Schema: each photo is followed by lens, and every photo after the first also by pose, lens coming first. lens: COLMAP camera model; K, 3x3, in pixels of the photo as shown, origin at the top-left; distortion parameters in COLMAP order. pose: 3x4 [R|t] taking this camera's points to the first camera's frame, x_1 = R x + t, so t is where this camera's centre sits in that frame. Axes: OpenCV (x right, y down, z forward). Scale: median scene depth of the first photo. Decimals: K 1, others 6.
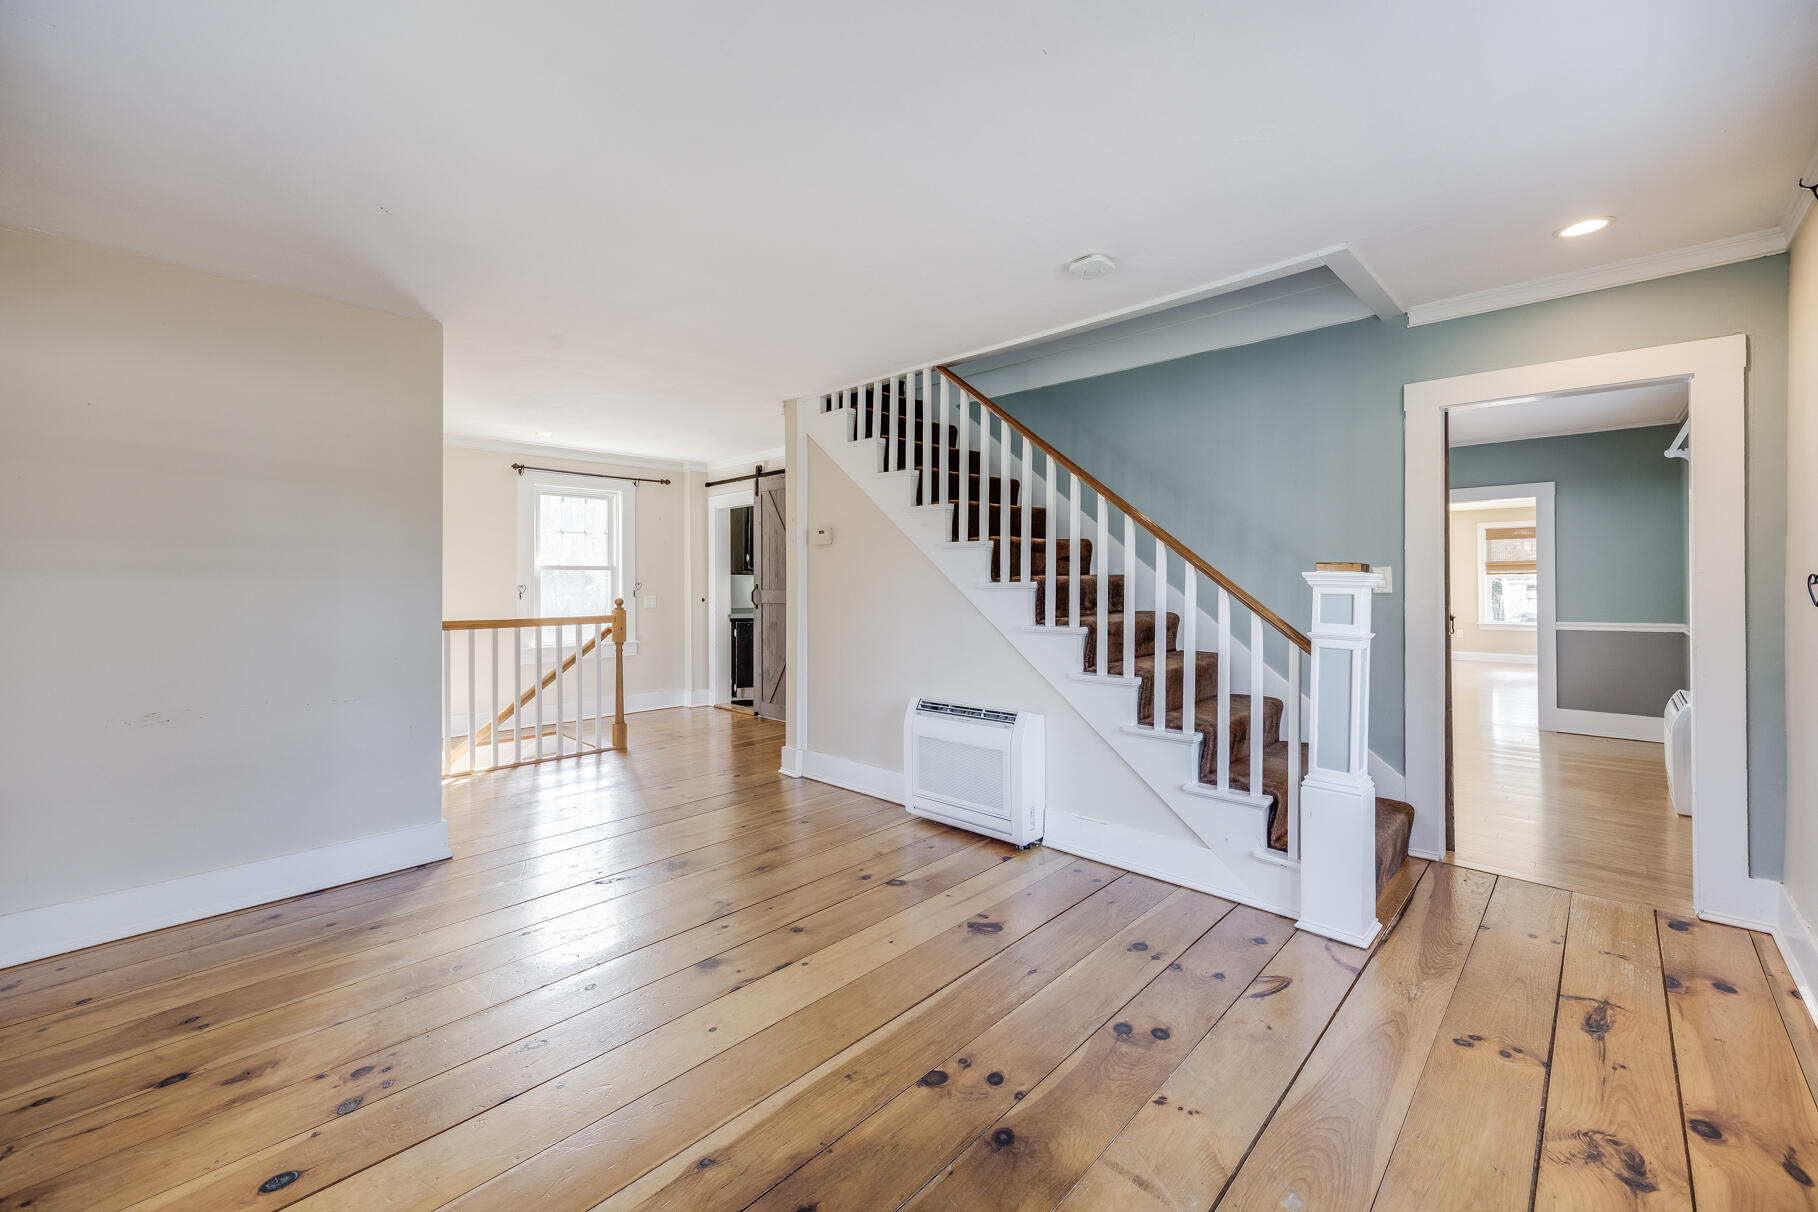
lens RADIAL K [[722.7, 0, 913.2], [0, 722.7, 590.2], [0, 0, 1]] dist [0.001417, 0.000206]
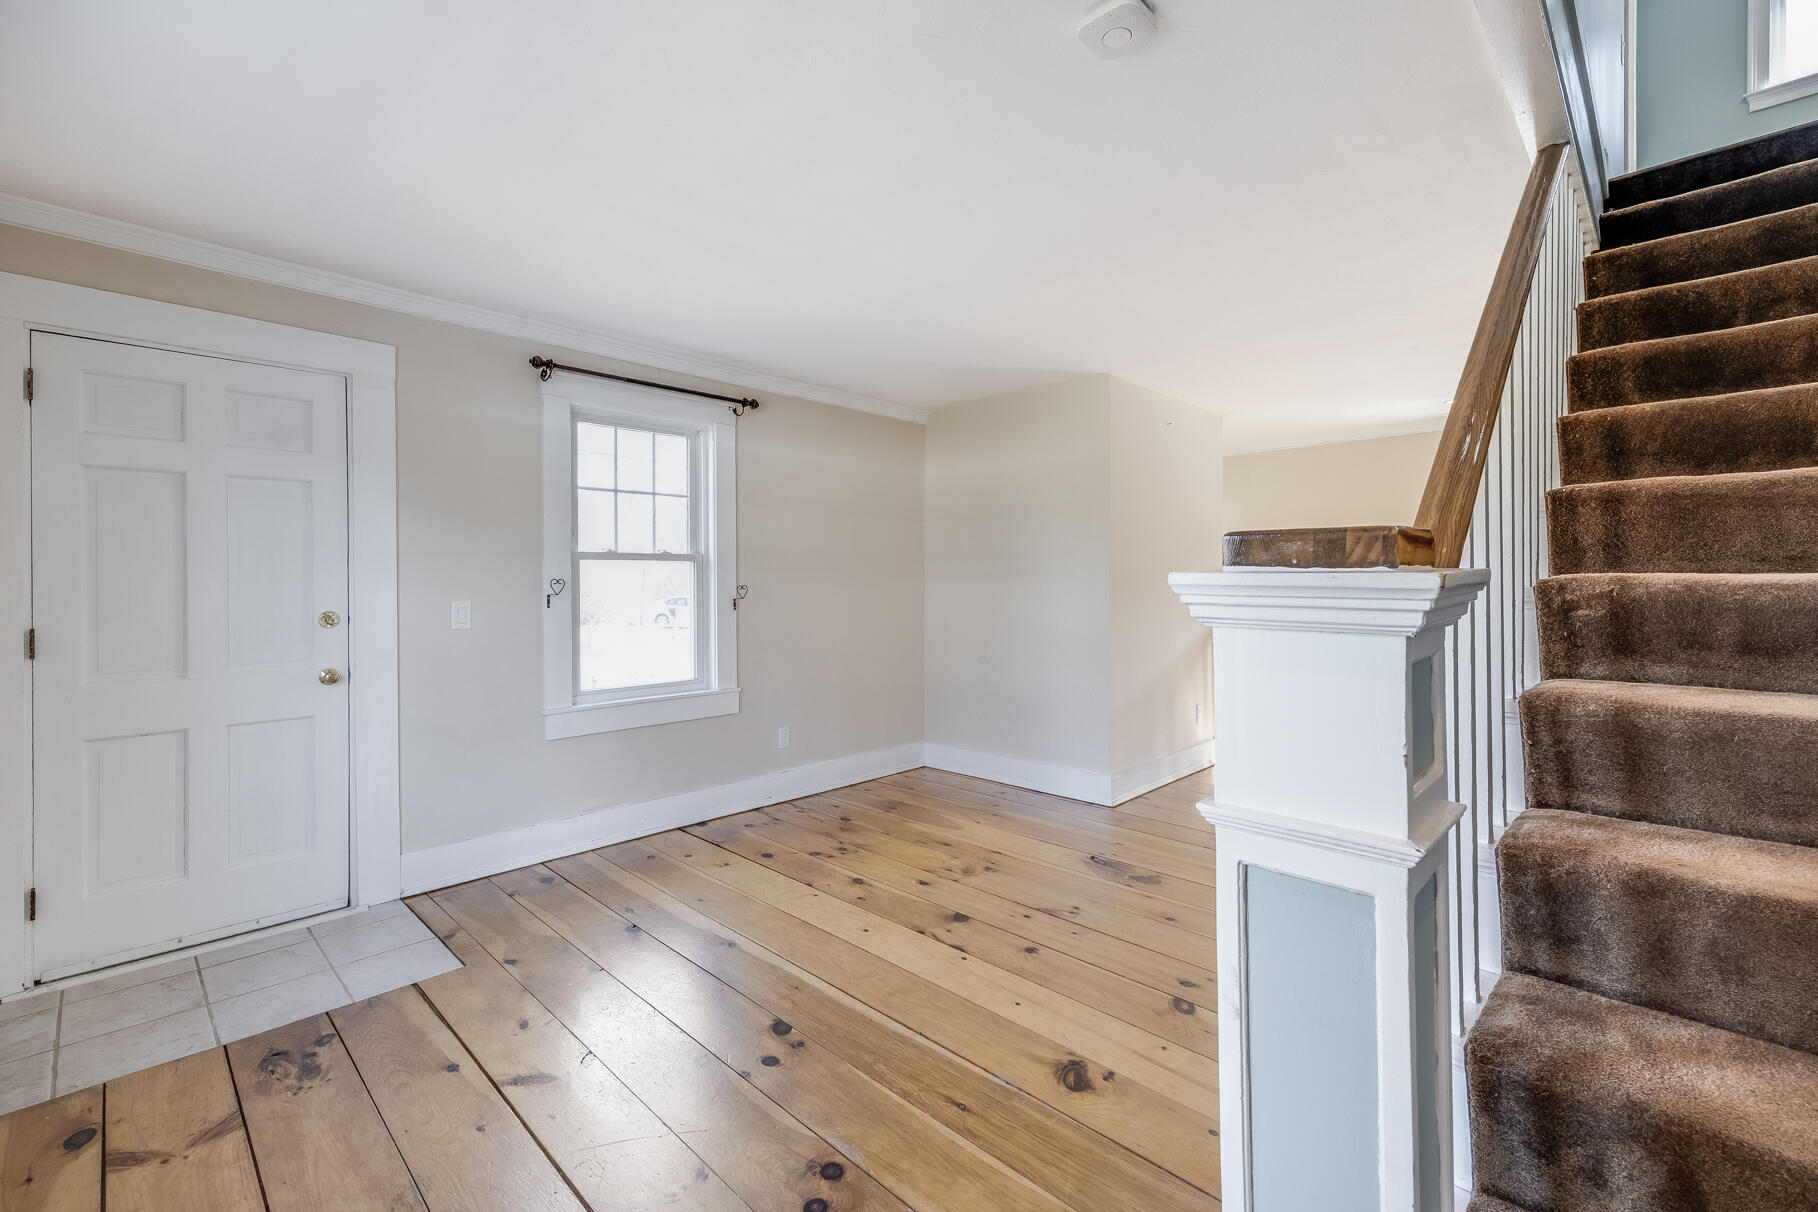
lens RADIAL K [[781.9, 0, 901.9], [0, 781.9, 579.5], [0, 0, 1]] dist [-0.002524, -0.000020]
pose [[-0.024662, 0.001573, -0.999695, 0.566412], [-0.008497, 0.999962, 0.001783, -0.011505], [0.999660, 0.008539, -0.024647, 0.554775]]
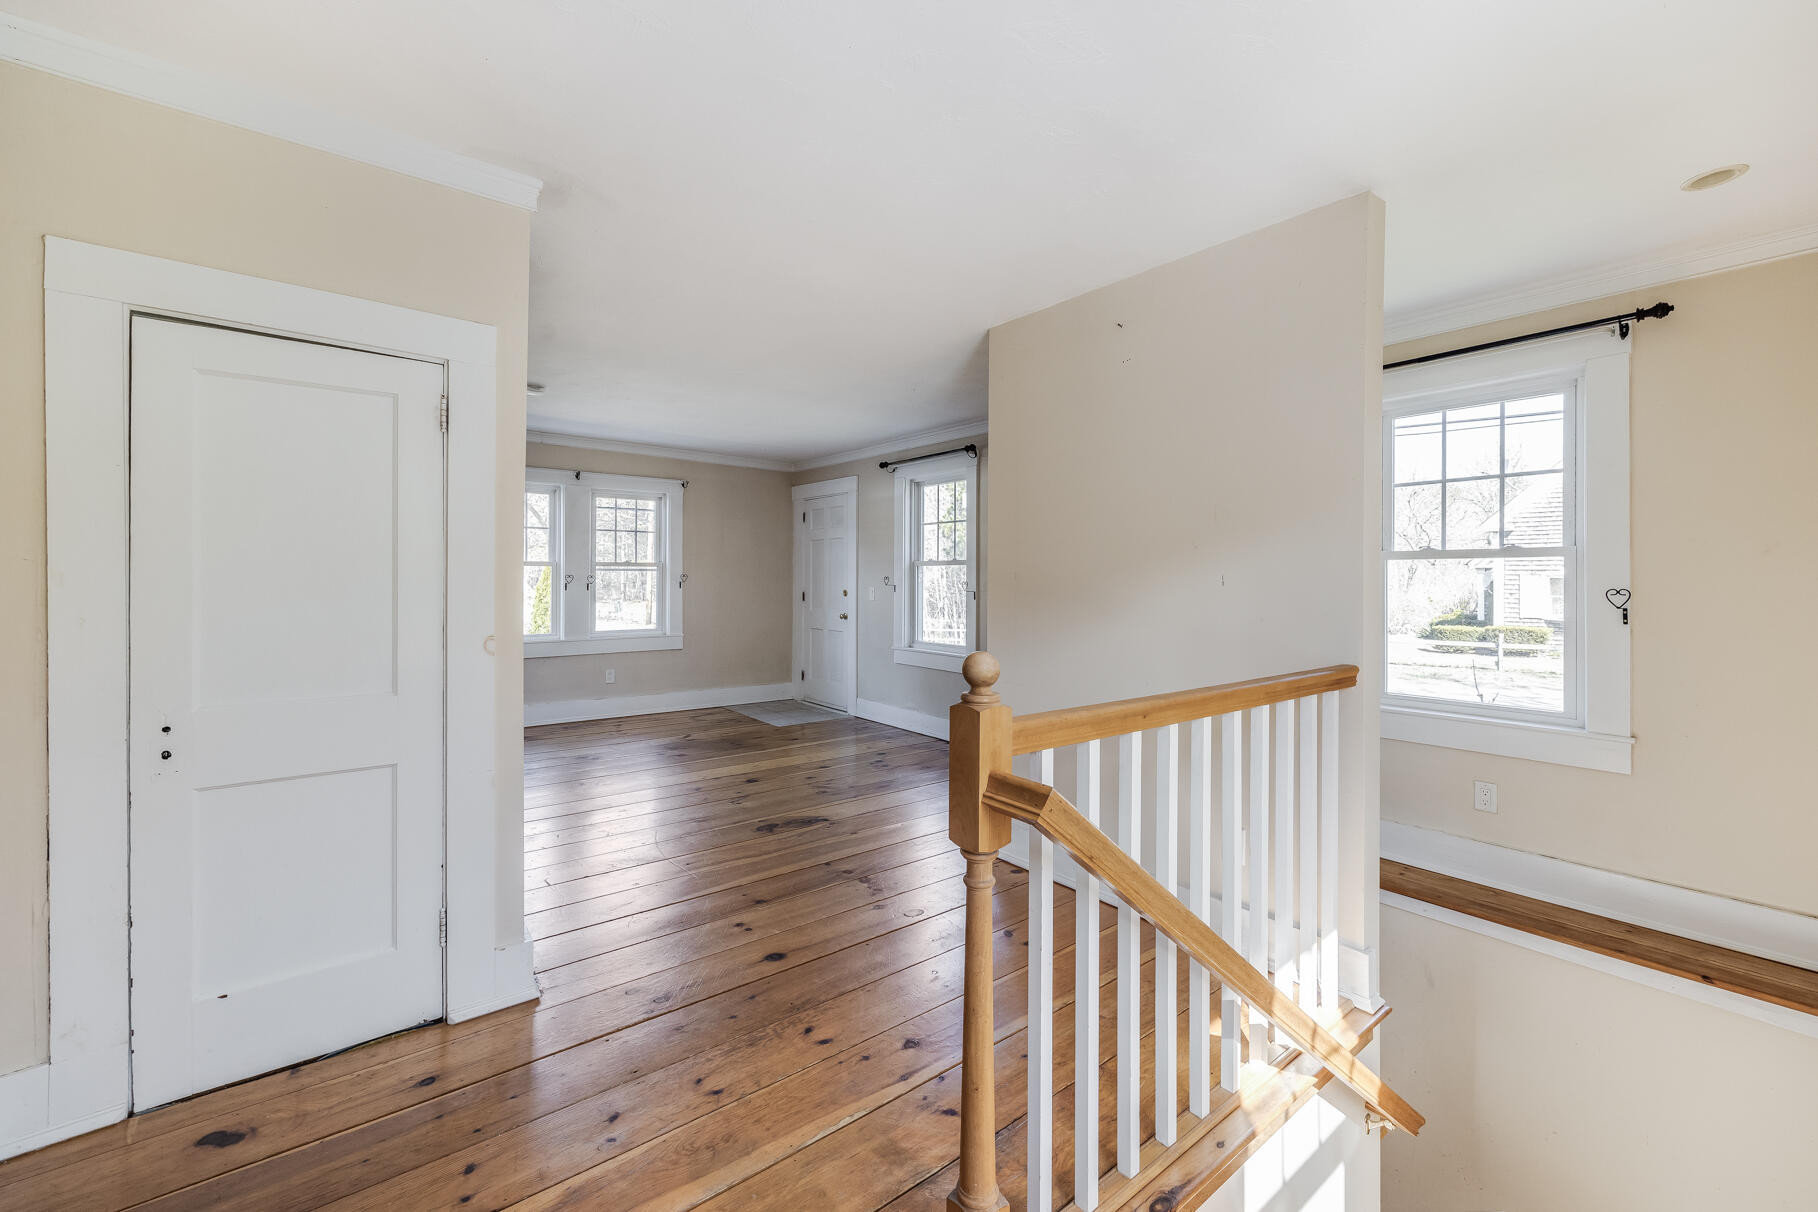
lens RADIAL K [[722.7, 0, 916.9], [0, 722.7, 580.2], [0, 0, 1]] dist [0.001417, 0.000206]
pose [[-0.991175, -0.006678, 0.132389, -0.563571], [-0.005480, 0.999941, 0.009406, -0.013504], [-0.132444, 0.008598, -0.991153, 1.658856]]
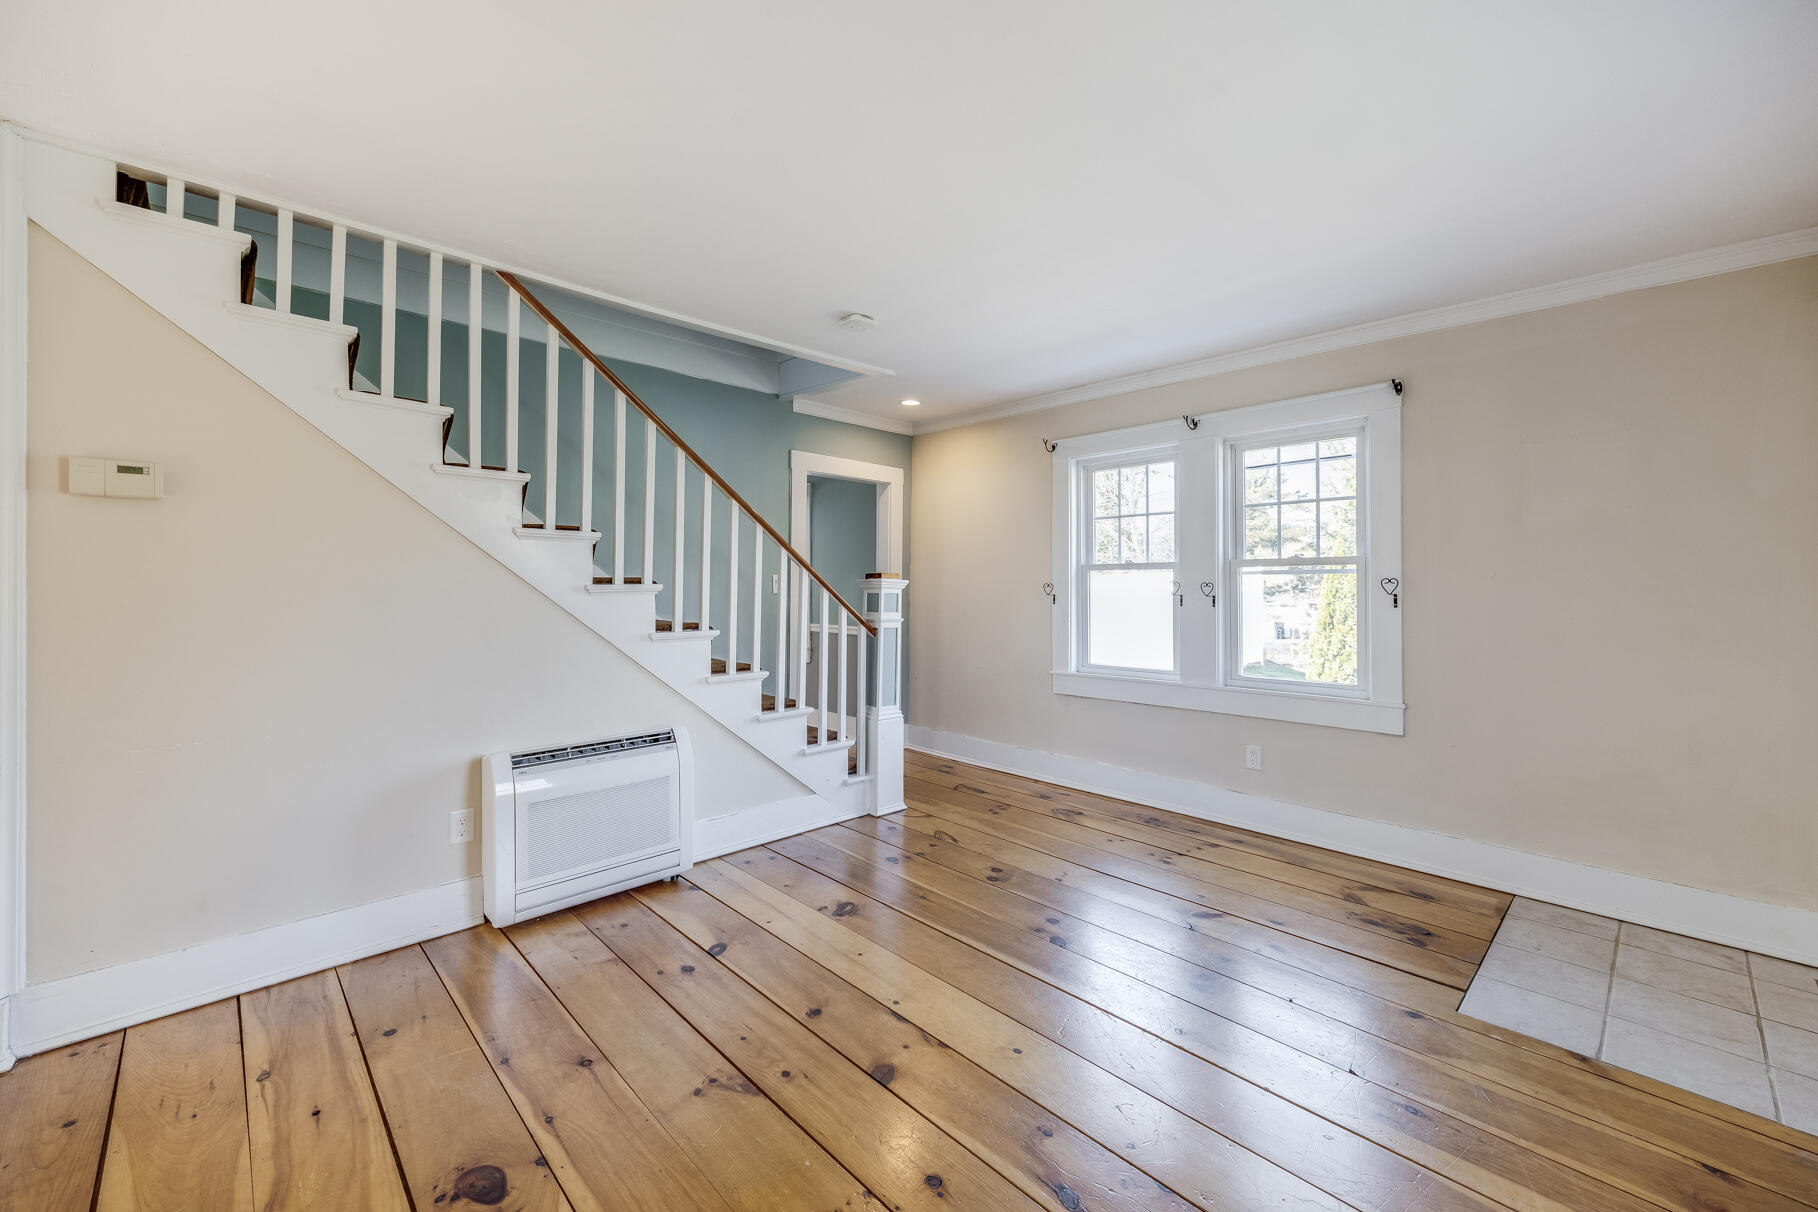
lens RADIAL K [[722.7, 0, 926.1], [0, 722.7, 599.5], [0, 0, 1]] dist [0.001417, 0.000206]
pose [[0.040279, -0.016034, 0.999060, -0.622721], [0.009065, 0.999836, 0.015681, -0.002792], [-0.999147, 0.008425, 0.040418, 0.546732]]
